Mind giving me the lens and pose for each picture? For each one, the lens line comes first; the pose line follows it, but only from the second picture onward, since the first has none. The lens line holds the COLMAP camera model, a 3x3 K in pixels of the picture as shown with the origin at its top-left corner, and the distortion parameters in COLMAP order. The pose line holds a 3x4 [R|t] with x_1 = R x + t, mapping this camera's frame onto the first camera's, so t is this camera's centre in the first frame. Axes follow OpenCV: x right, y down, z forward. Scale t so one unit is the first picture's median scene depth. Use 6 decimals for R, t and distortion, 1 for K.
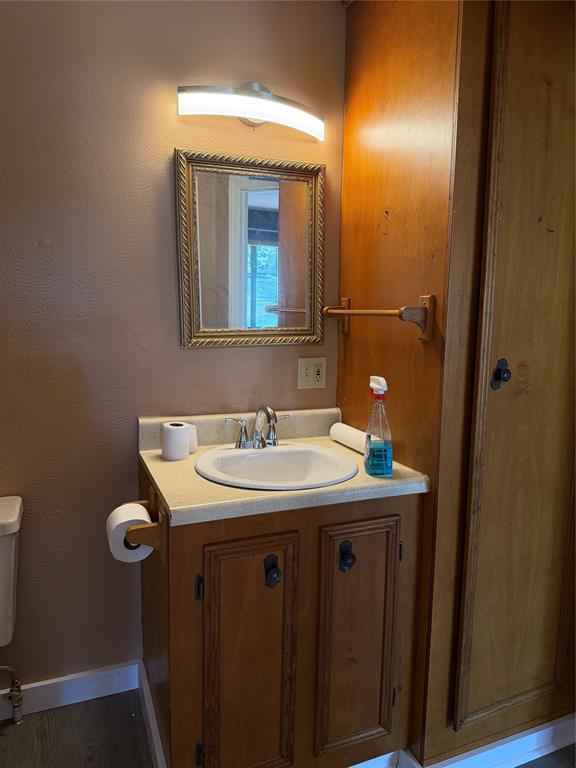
lens RADIAL K [[545.4, 0, 287.7], [0, 545.4, 384.2], [0, 0, 1]] dist [0.066938, -0.050090]
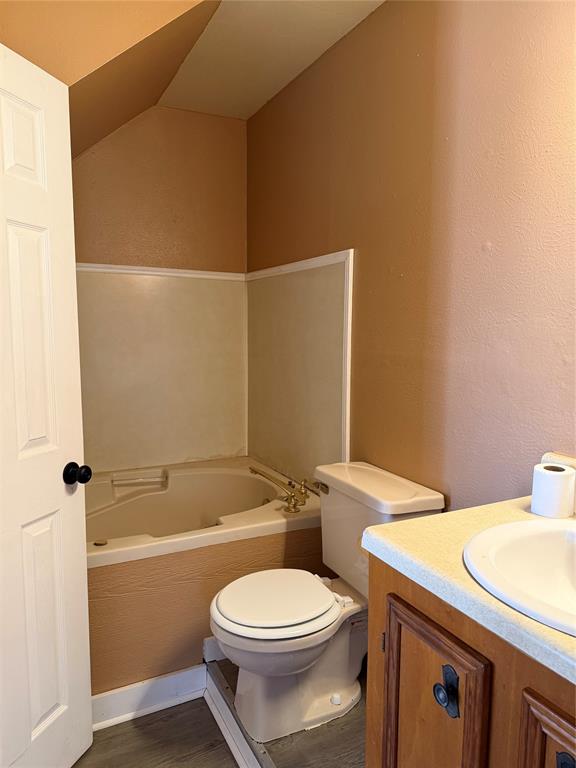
lens RADIAL K [[545.4, 0, 287.7], [0, 545.4, 385.2], [0, 0, 1]] dist [0.066938, -0.050090]
pose [[0.068675, 0.099016, -0.992713, 0.567236], [-0.135633, 0.986750, 0.089038, -0.060343], [0.988376, 0.128530, 0.081195, 0.668621]]
